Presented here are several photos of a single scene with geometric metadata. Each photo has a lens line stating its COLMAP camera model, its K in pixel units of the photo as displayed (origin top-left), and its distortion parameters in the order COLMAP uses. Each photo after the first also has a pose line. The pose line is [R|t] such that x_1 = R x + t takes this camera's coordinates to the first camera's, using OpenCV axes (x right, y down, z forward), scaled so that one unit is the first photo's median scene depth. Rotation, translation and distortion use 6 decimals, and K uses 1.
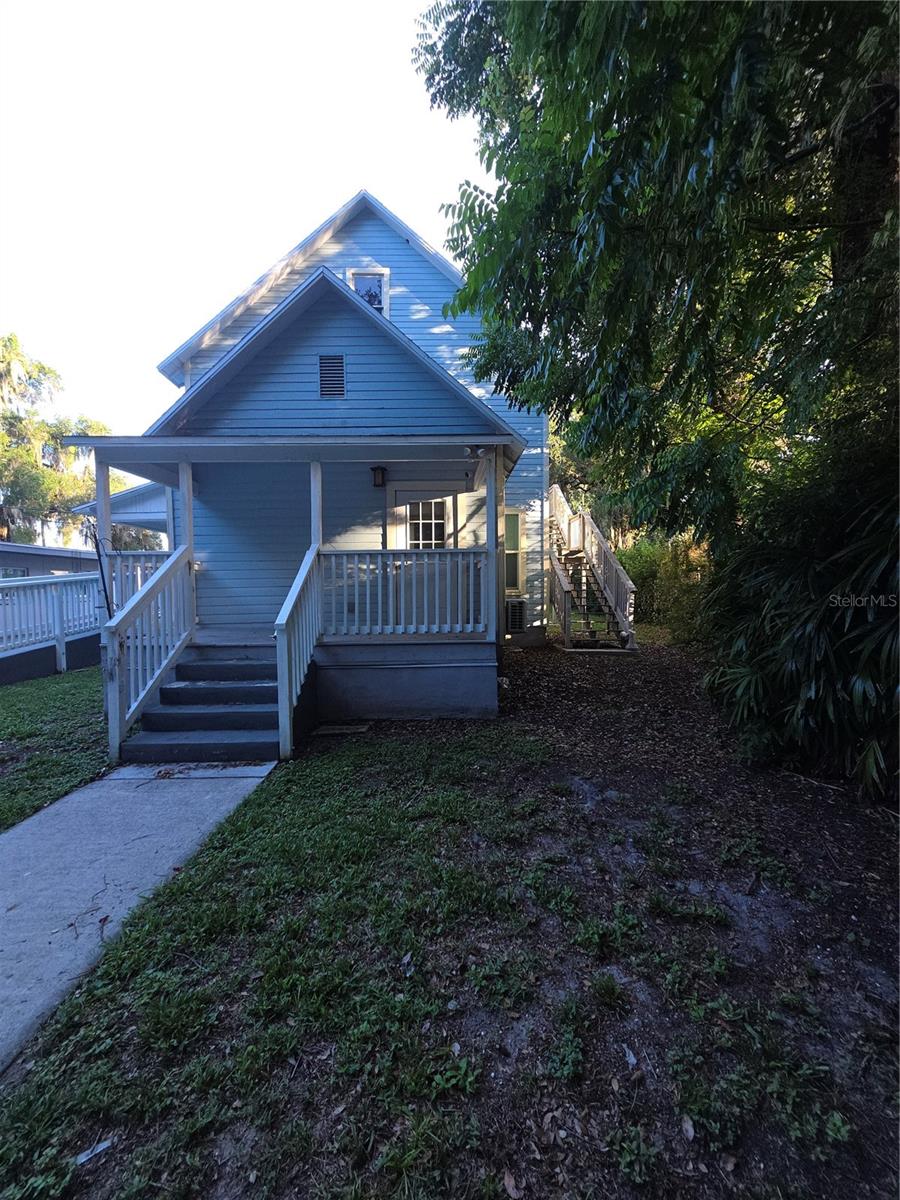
lens RADIAL K [[488.5, 0, 453.0], [0, 488.5, 606.6], [0, 0, 1]] dist [-0.004221, 0.005682]
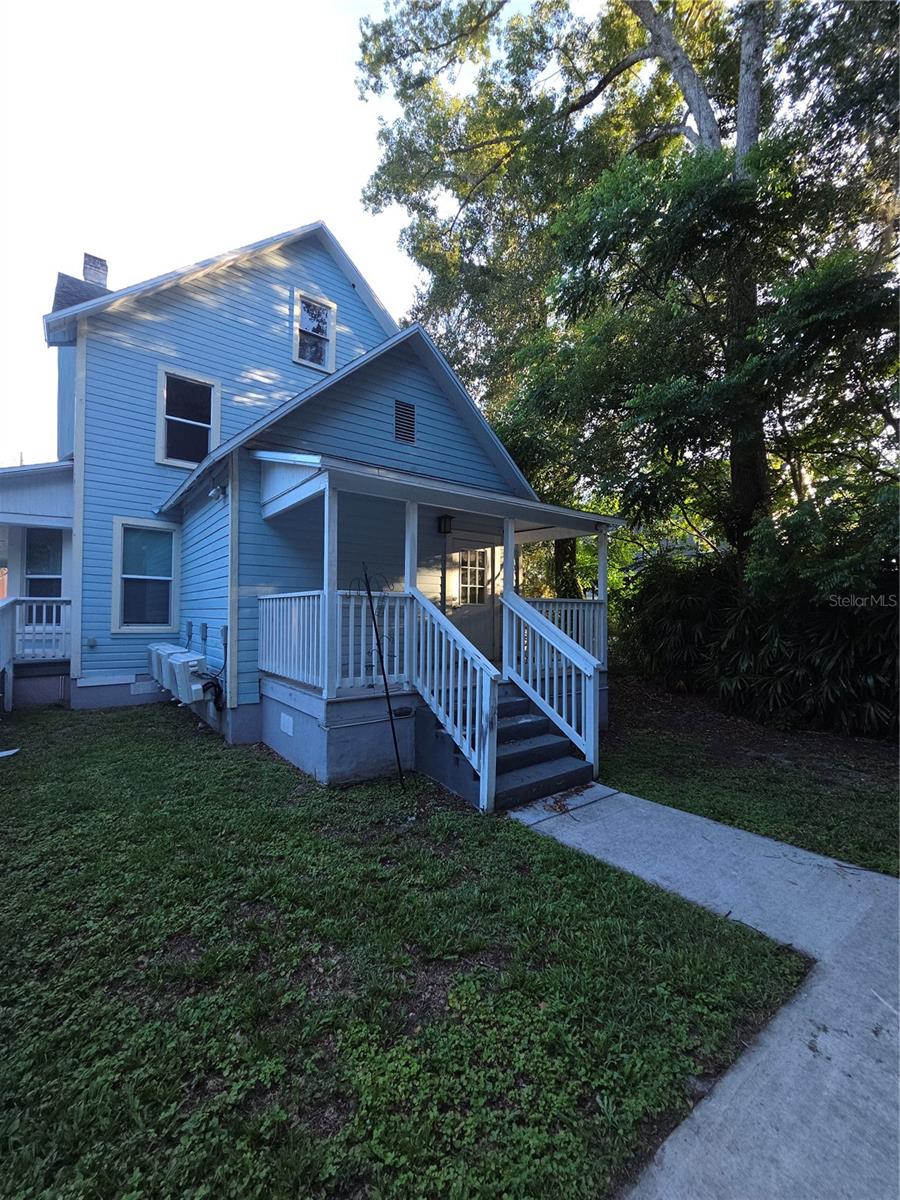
lens RADIAL K [[488.5, 0, 453.0], [0, 488.5, 606.6], [0, 0, 1]] dist [-0.004221, 0.005682]
pose [[0.809162, 0.022977, 0.587137, -0.748653], [0.014221, 0.998177, -0.058662, -0.021378], [-0.587414, 0.055817, 0.807359, 0.129265]]
